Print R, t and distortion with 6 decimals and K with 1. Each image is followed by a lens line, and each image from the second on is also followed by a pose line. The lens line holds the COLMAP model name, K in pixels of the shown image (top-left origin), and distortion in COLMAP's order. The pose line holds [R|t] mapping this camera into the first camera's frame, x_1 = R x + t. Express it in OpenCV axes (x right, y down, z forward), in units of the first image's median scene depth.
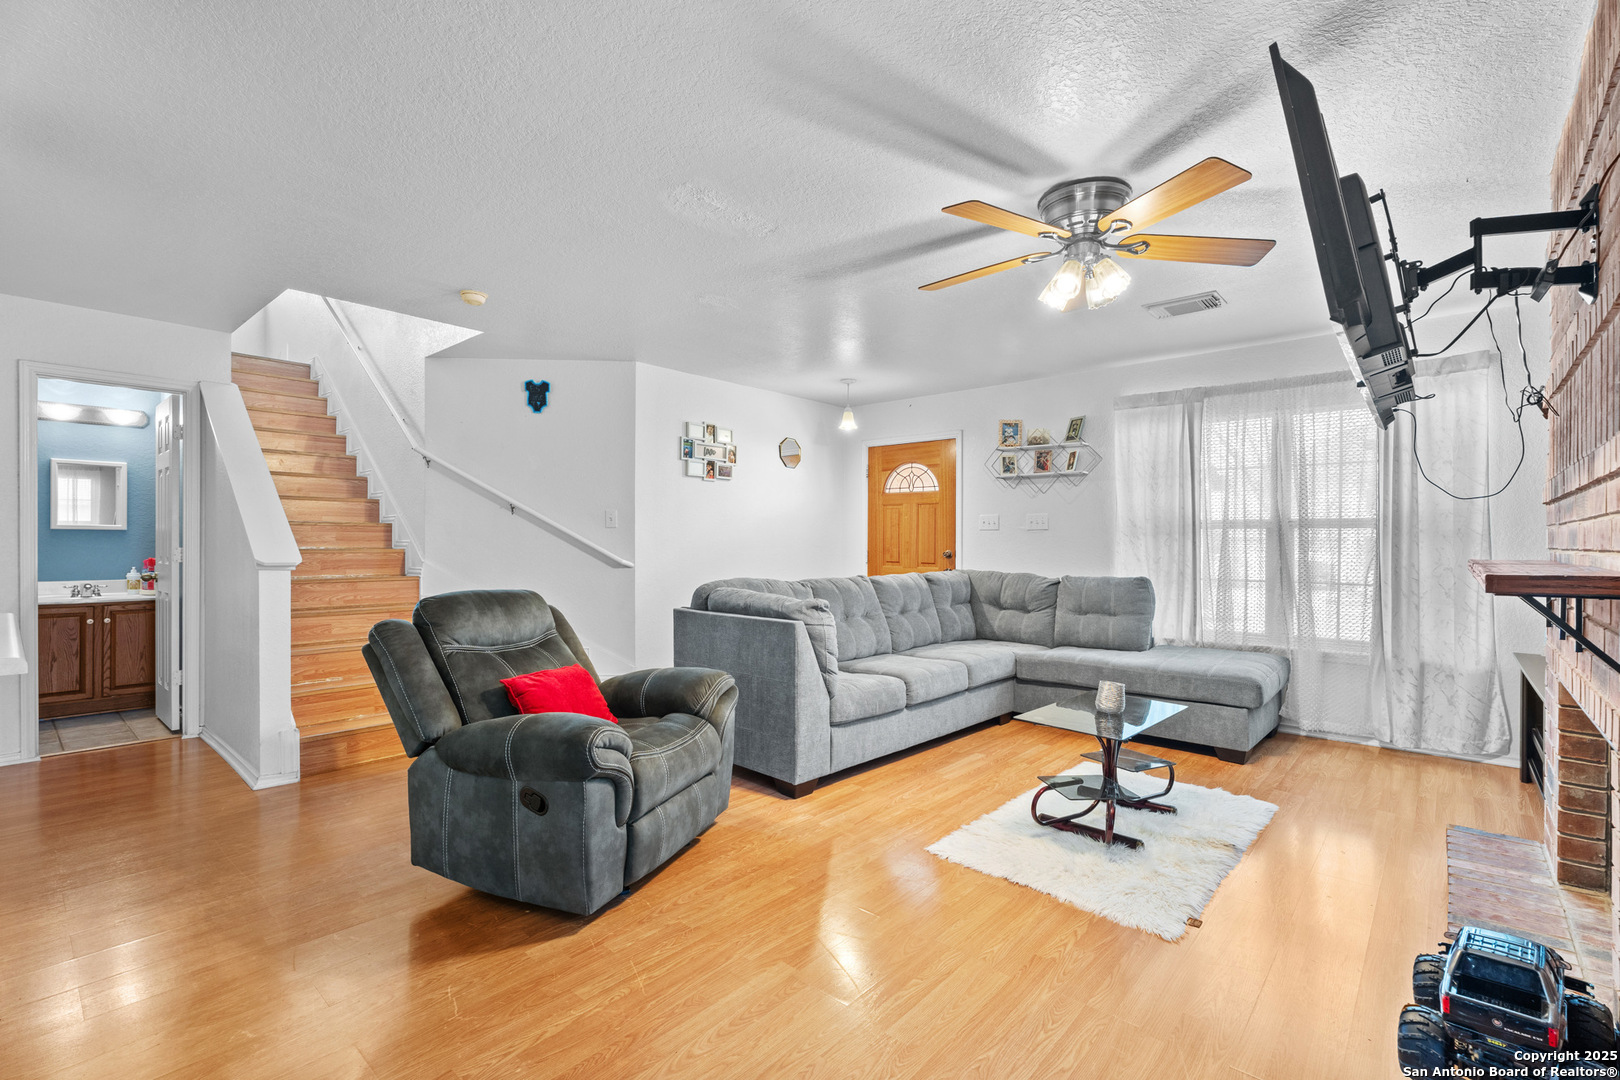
lens RADIAL K [[722.7, 0, 807.3], [0, 722.7, 543.6], [0, 0, 1]] dist [-0.010604, -0.001417]
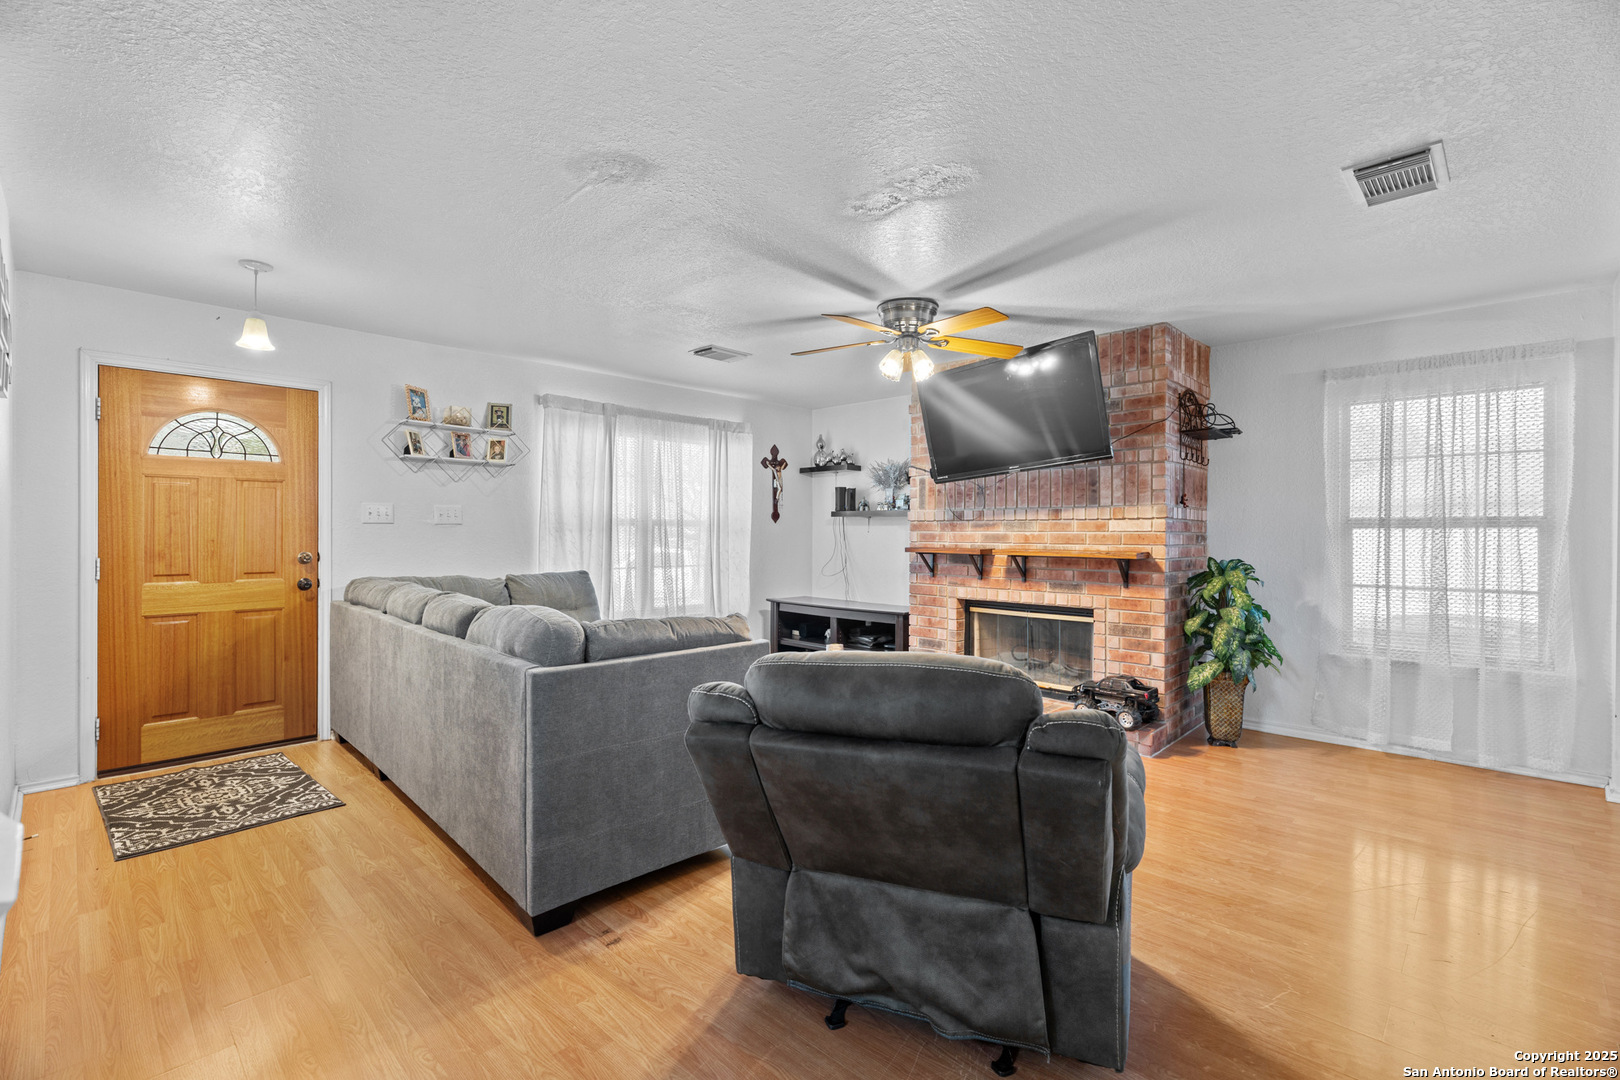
lens RADIAL K [[722.7, 0, 806.9], [0, 722.7, 528.1], [0, 0, 1]] dist [-0.010604, -0.001417]
pose [[0.047255, -0.003302, 0.998877, -0.589075], [-0.002822, 0.999990, 0.003439, -0.020693], [-0.998879, -0.002981, 0.047245, 0.613776]]
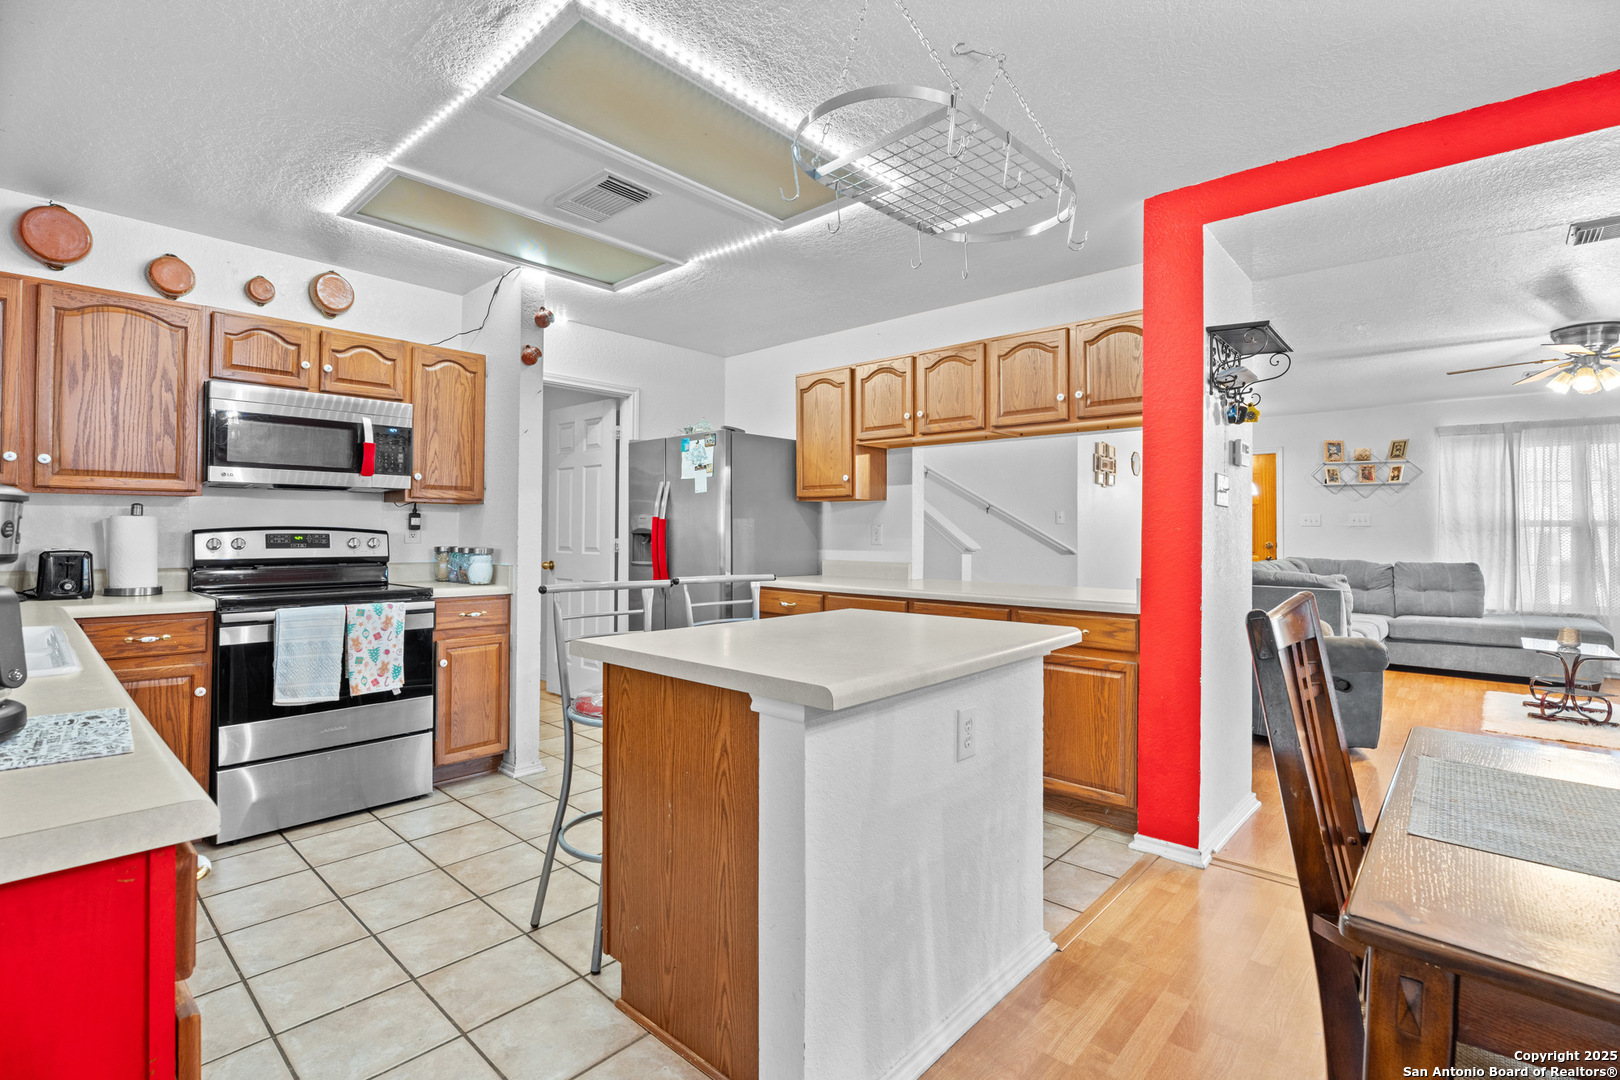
lens RADIAL K [[722.7, 0, 824.4], [0, 722.7, 519.3], [0, 0, 1]] dist [-0.010604, -0.001417]
pose [[0.999773, 0.003225, -0.021039, -0.700671], [-0.003613, 0.999824, -0.018399, -0.005024], [0.020976, 0.018471, 0.999609, -0.347230]]
